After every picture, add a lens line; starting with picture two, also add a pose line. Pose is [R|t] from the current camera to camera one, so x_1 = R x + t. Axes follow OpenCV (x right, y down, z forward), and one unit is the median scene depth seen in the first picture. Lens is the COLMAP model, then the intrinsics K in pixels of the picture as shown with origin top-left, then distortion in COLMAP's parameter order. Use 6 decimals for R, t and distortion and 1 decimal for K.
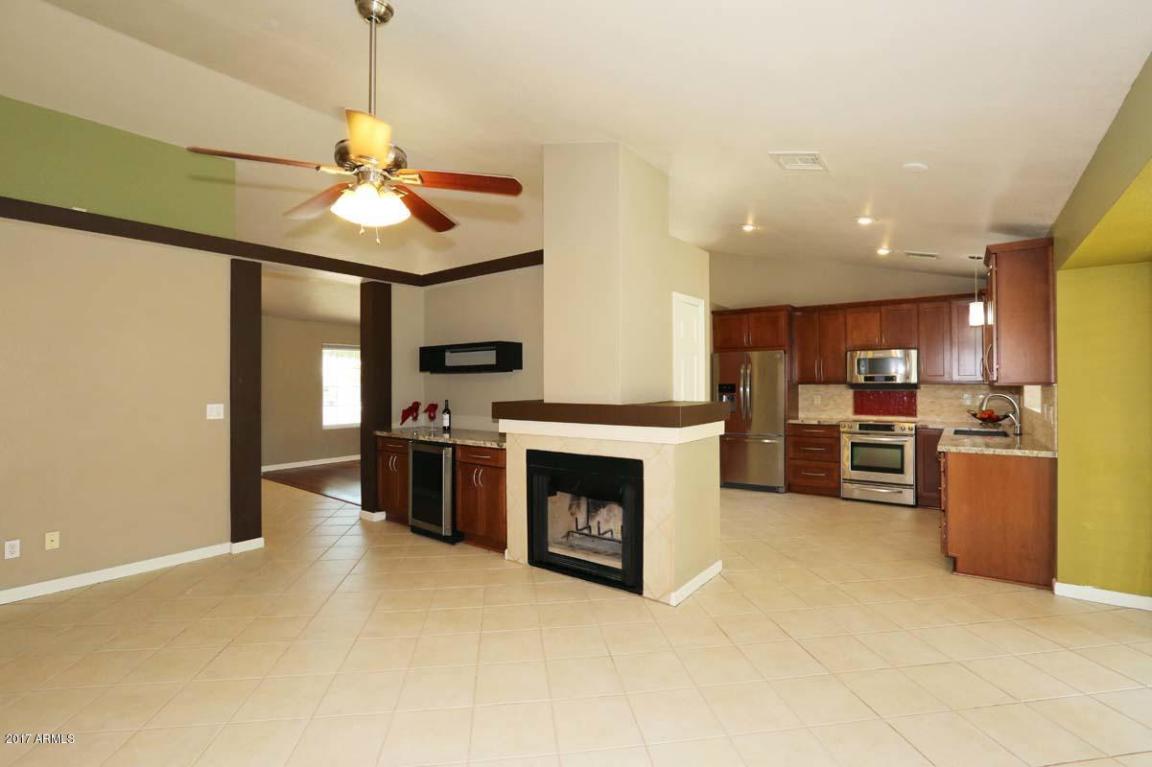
lens RADIAL K [[518.8, 0, 583.1], [0, 518.8, 383.3], [0, 0, 1]] dist [-0.034395, 0.000901]
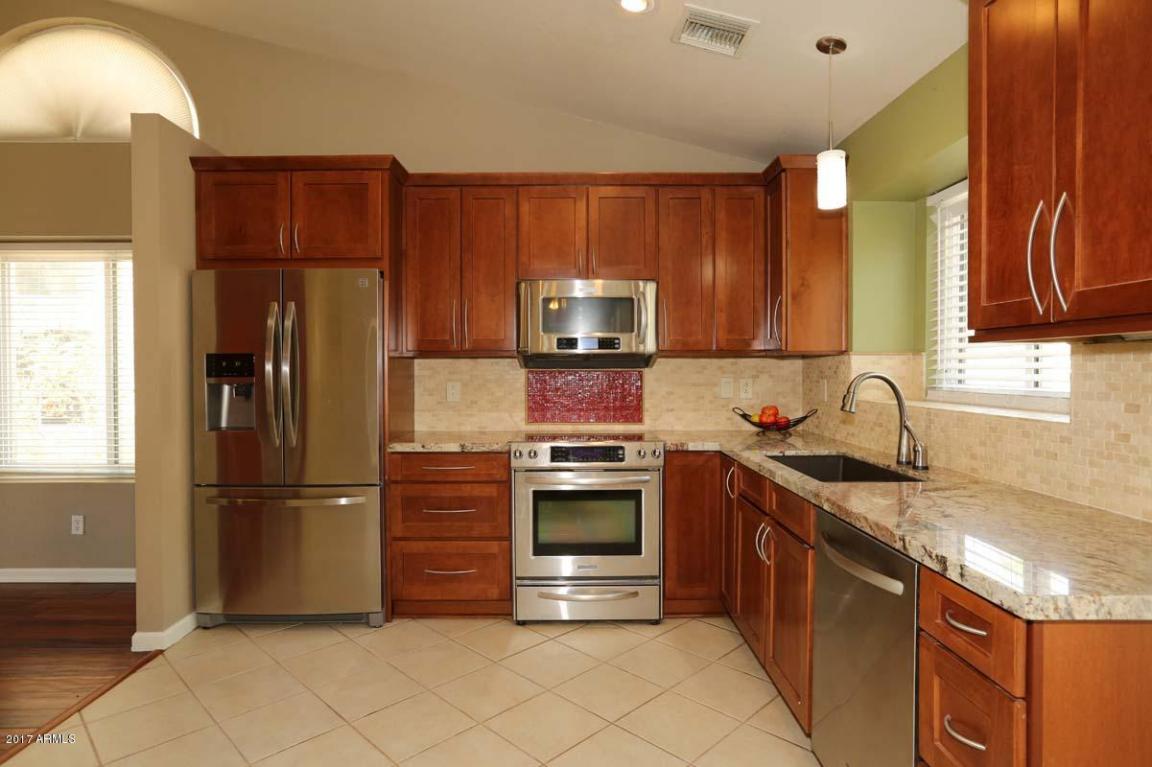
lens RADIAL K [[642.3, 0, 569.2], [0, 642.3, 380.4], [0, 0, 1]] dist [-0.019706, 0.004231]
pose [[0.803463, -0.009569, 0.595278, 0.225132], [-0.001620, 0.999832, 0.018259, 0.013115], [-0.595353, -0.015634, 0.803312, 0.546973]]
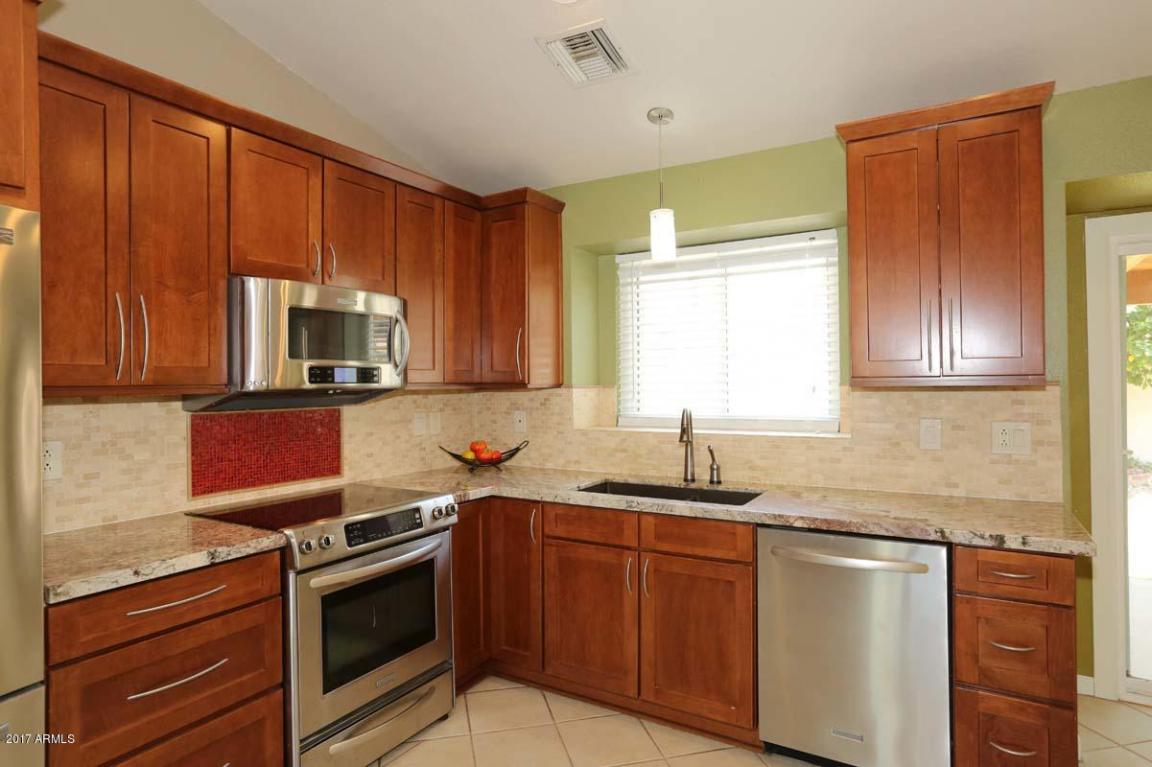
lens RADIAL K [[642.3, 0, 573.6], [0, 642.3, 383.4], [0, 0, 1]] dist [-0.019706, 0.004231]
pose [[-0.092974, 0.003866, 0.995661, 0.154706], [0.008550, 0.999959, -0.003084, -0.000843], [-0.995632, 0.008226, -0.093003, 0.878234]]
